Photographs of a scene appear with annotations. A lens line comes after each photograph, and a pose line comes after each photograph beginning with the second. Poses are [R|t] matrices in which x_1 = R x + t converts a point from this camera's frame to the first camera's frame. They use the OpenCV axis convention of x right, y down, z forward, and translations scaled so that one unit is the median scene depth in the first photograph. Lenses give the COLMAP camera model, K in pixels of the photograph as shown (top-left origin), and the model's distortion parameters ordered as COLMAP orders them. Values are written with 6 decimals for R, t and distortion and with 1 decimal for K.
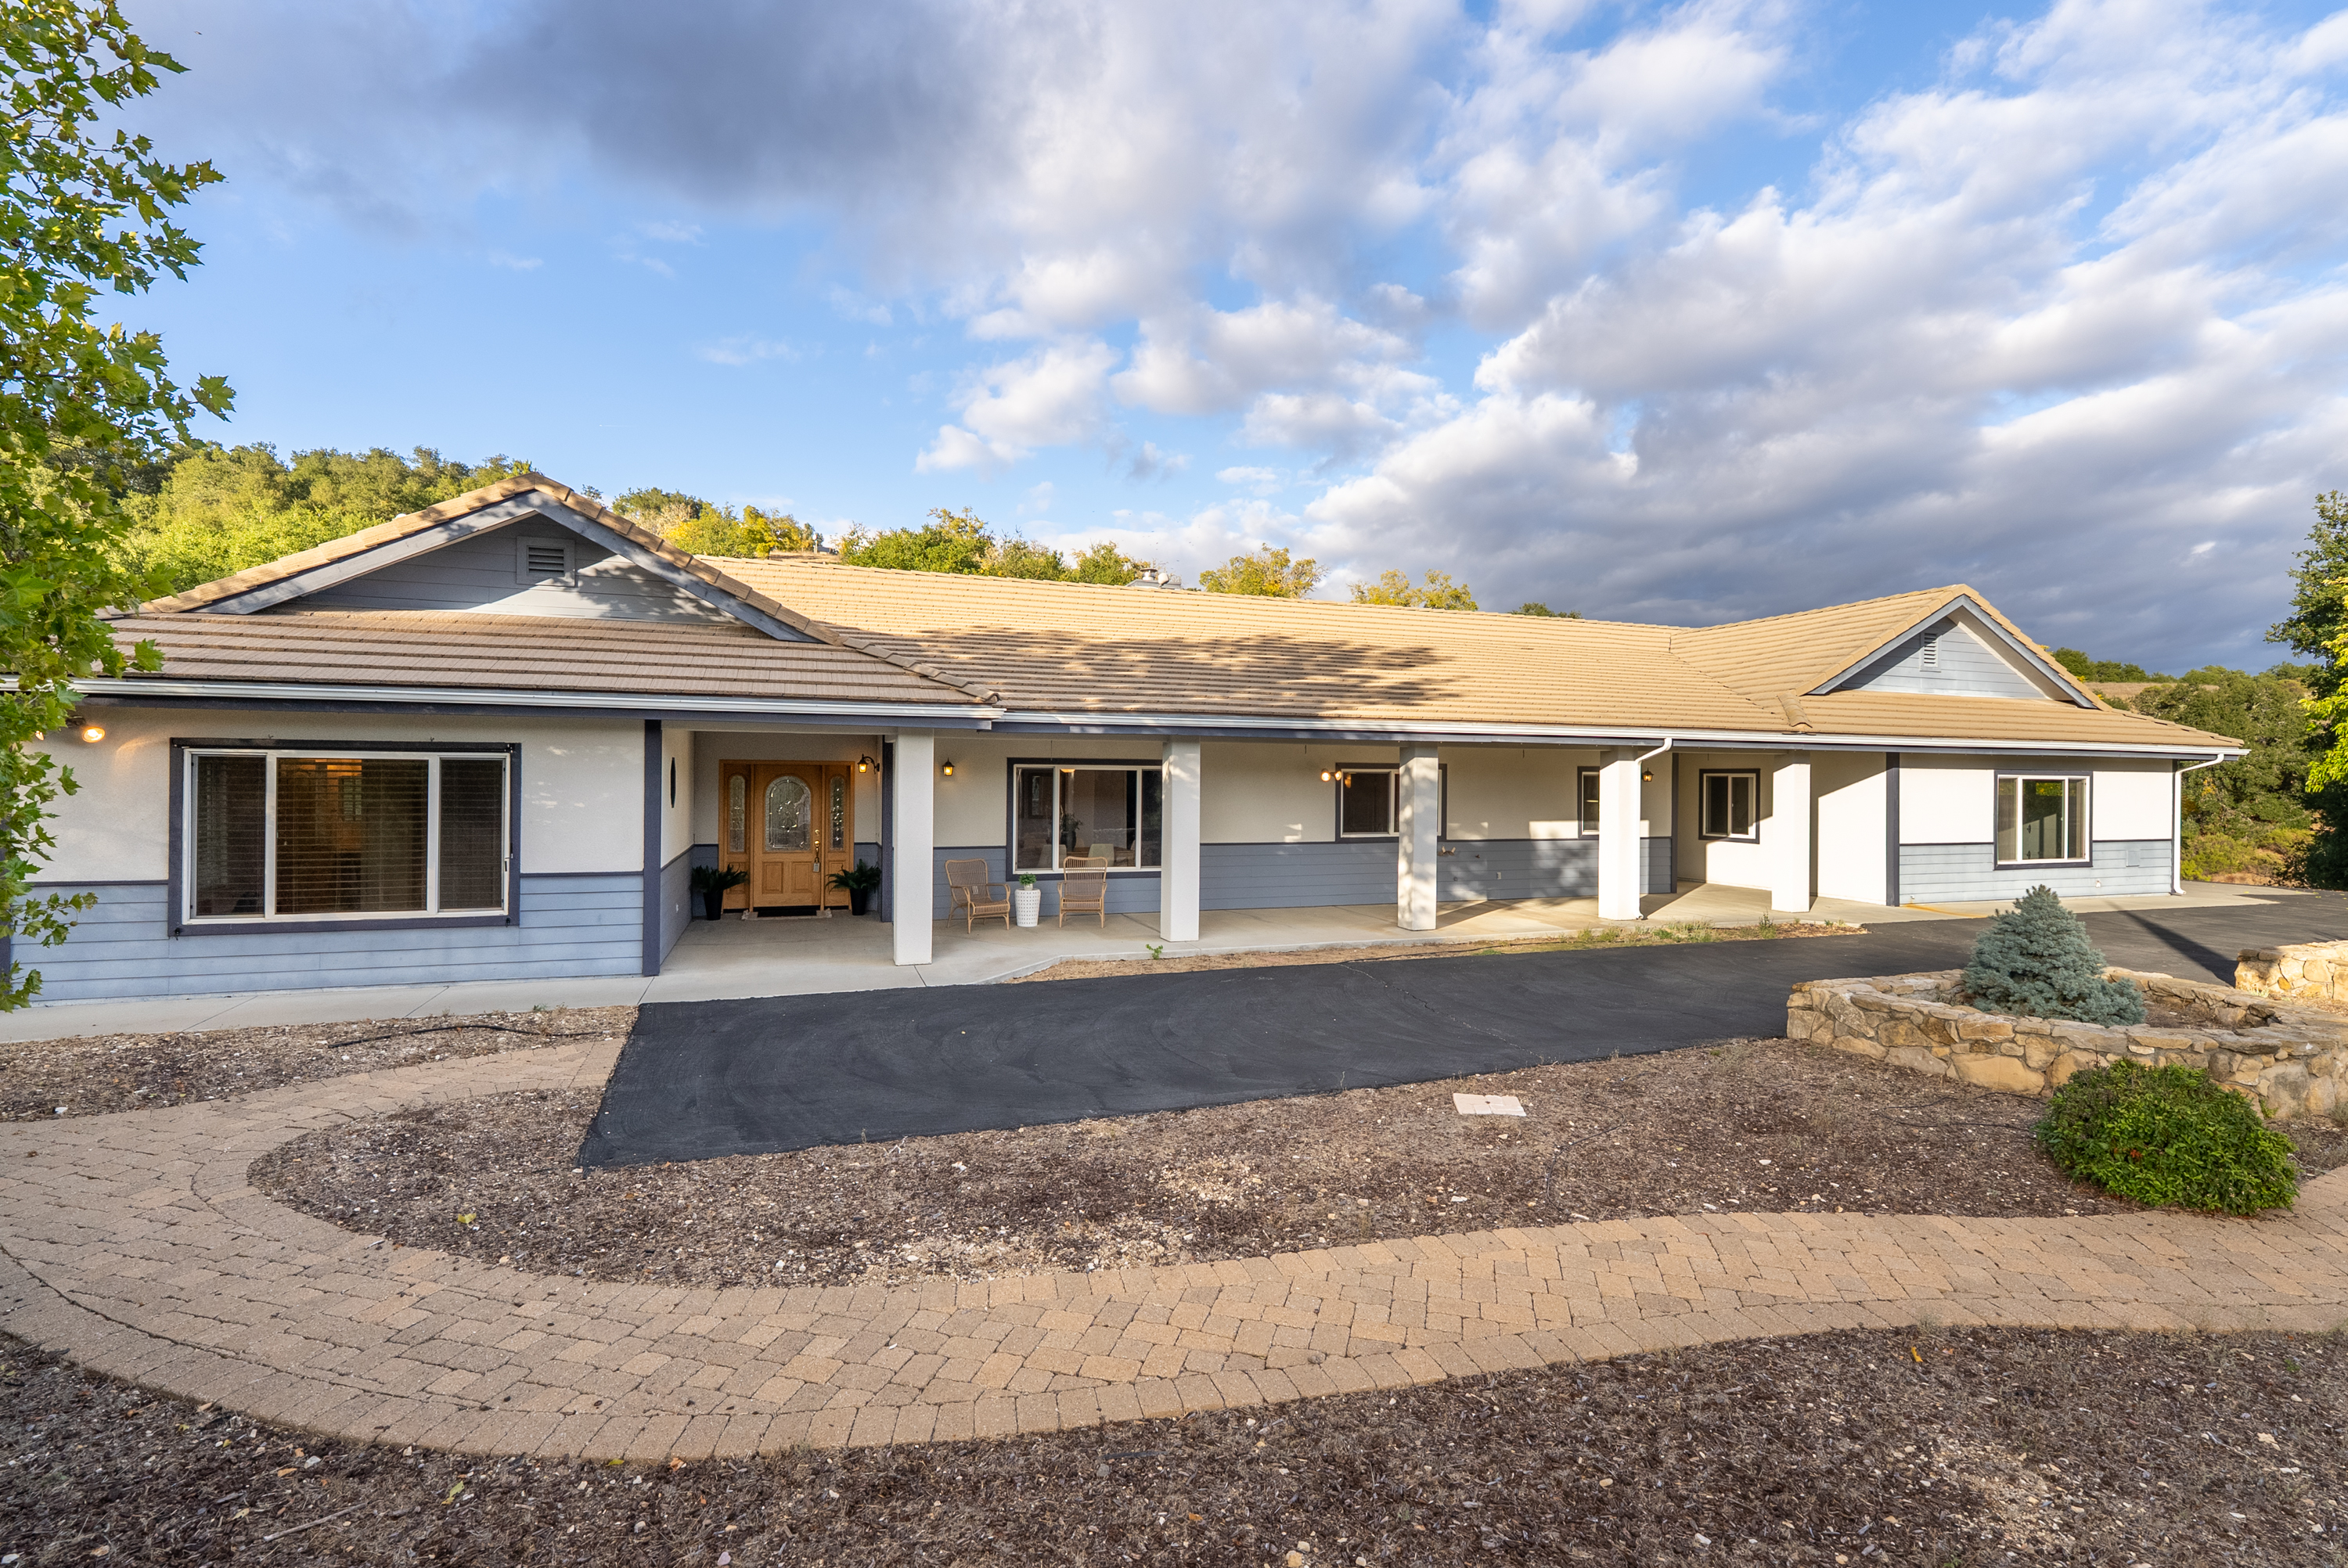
lens RADIAL K [[1071.1, 0, 1174.2], [0, 1071.1, 783.6], [0, 0, 1]] dist [-0.001113, 0.000003]
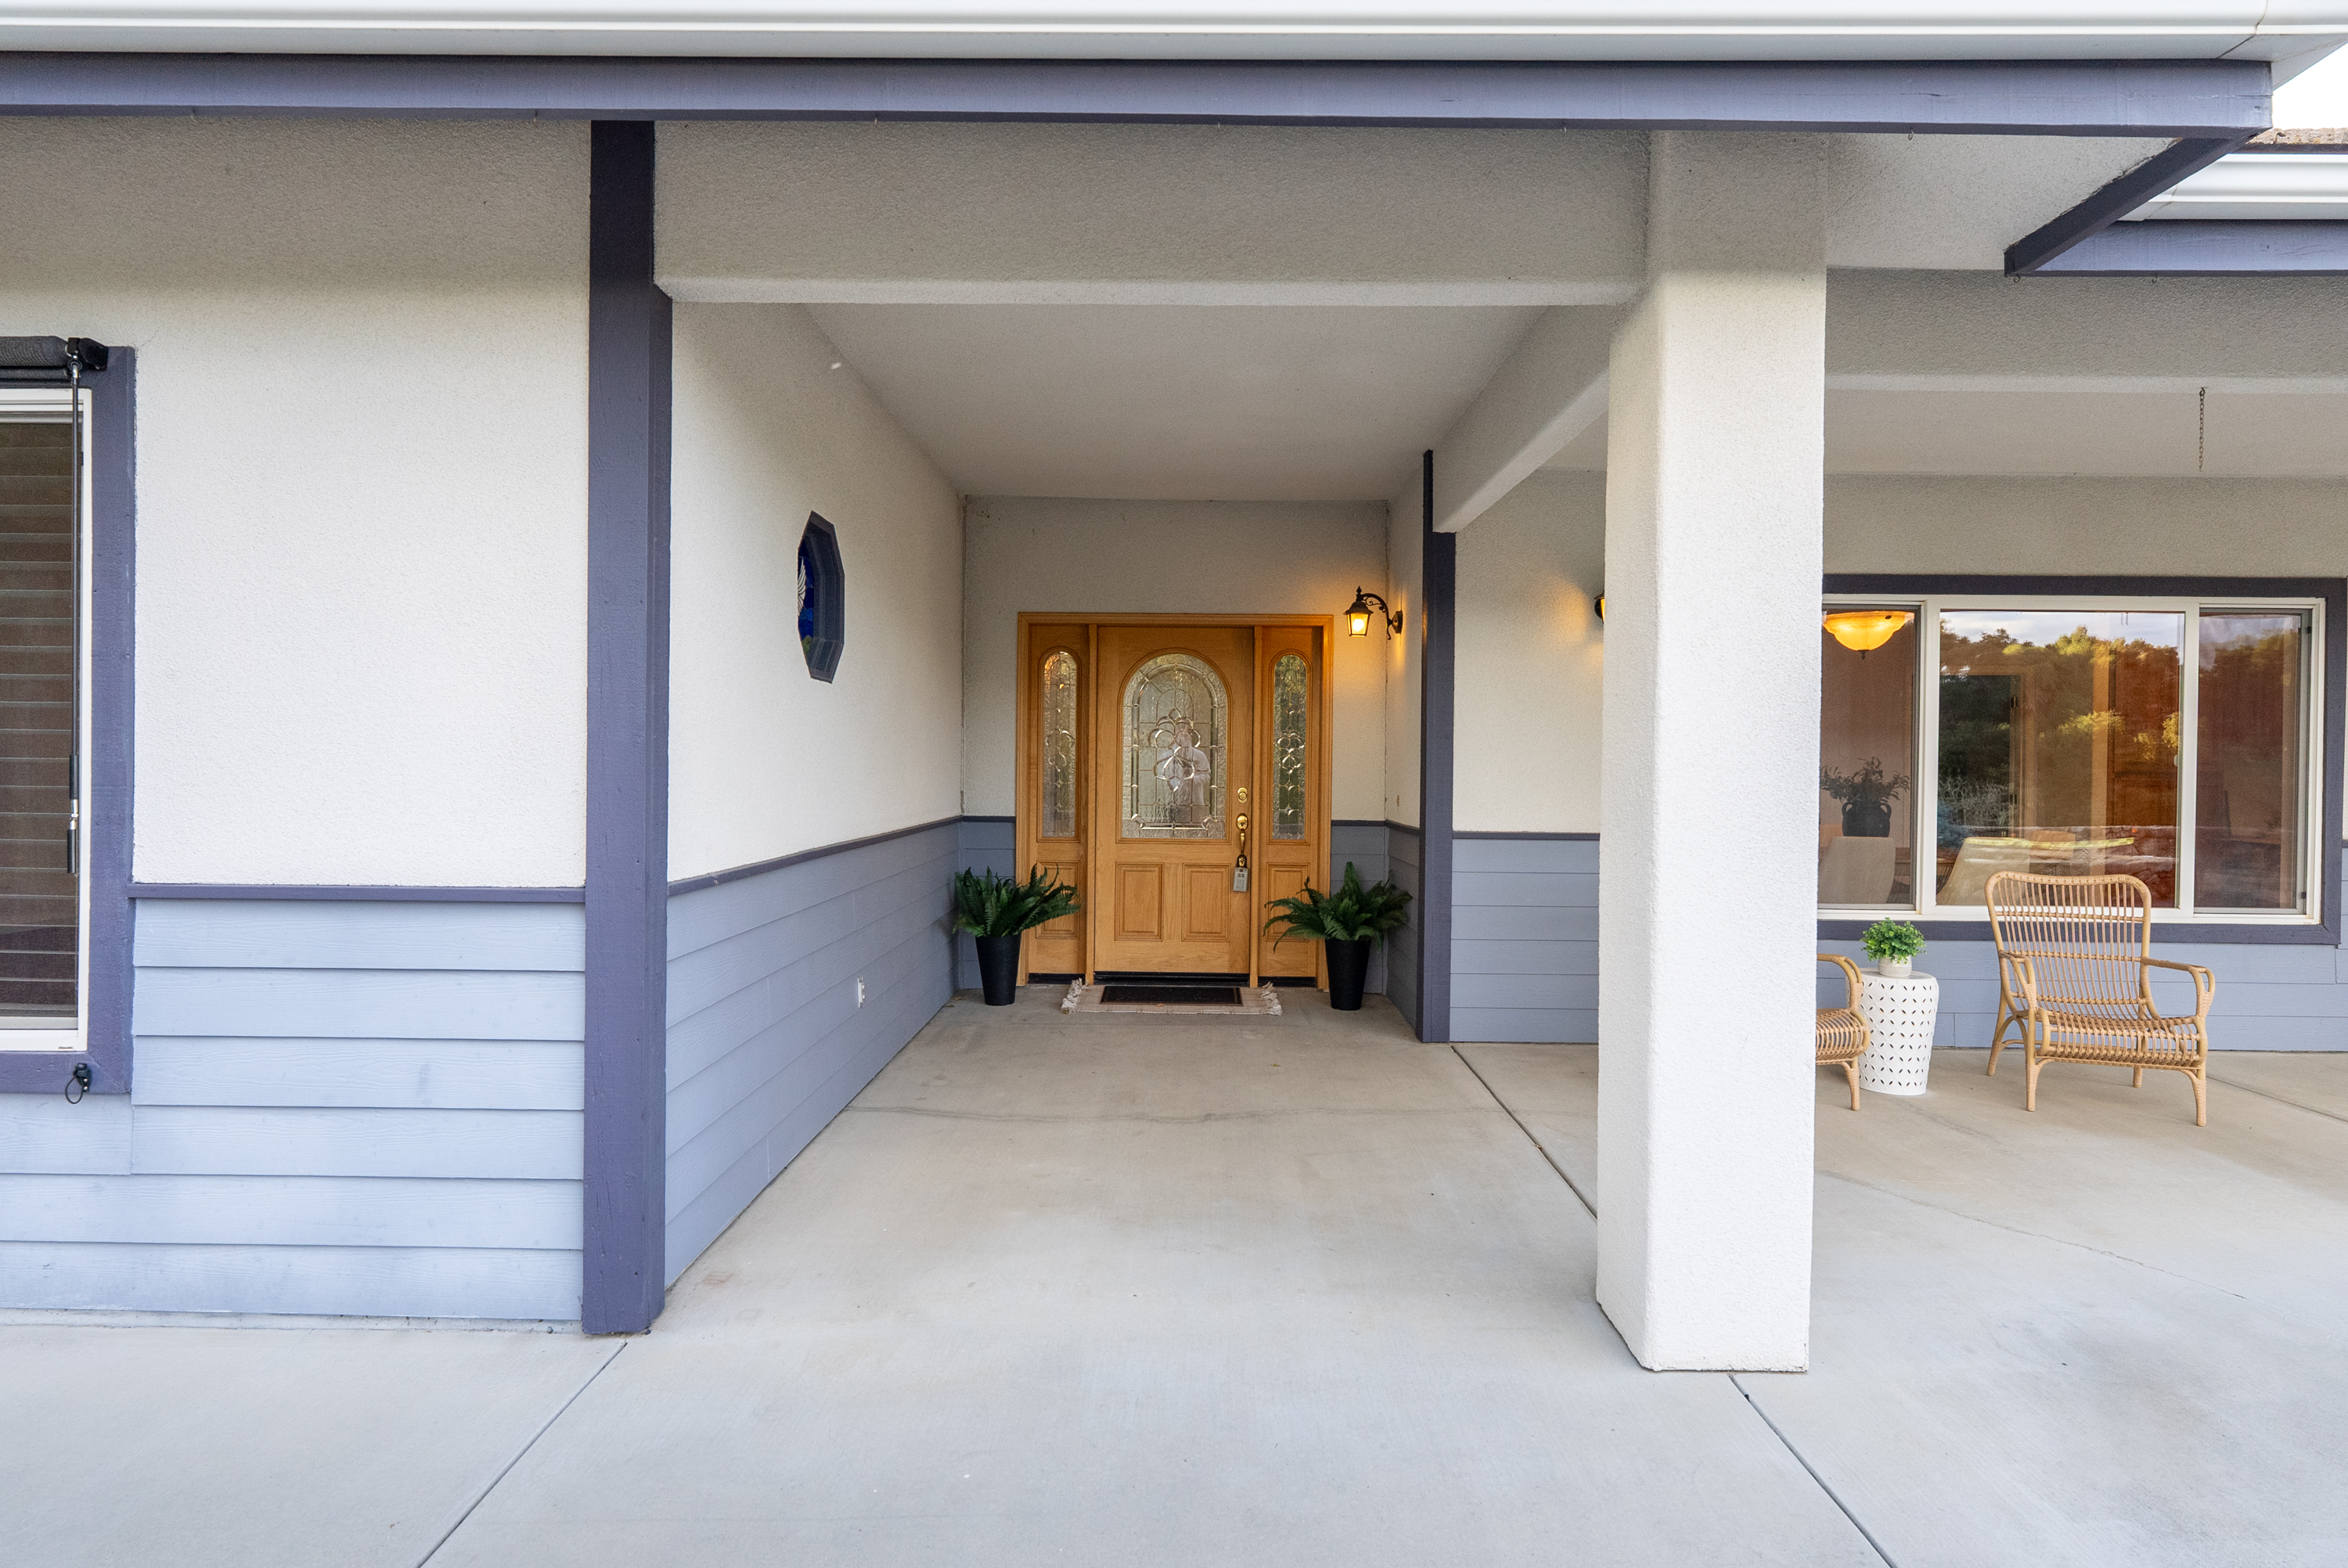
lens RADIAL K [[1289.9, 0, 1177.3], [0, 1289.9, 780.7], [0, 0, 1]] dist [-0.001528, -0.000103]
pose [[0.939559, 0.004261, -0.342360, -0.197873], [-0.003123, 0.999988, 0.003877, 0.040687], [0.342372, -0.002573, 0.939561, 0.557447]]
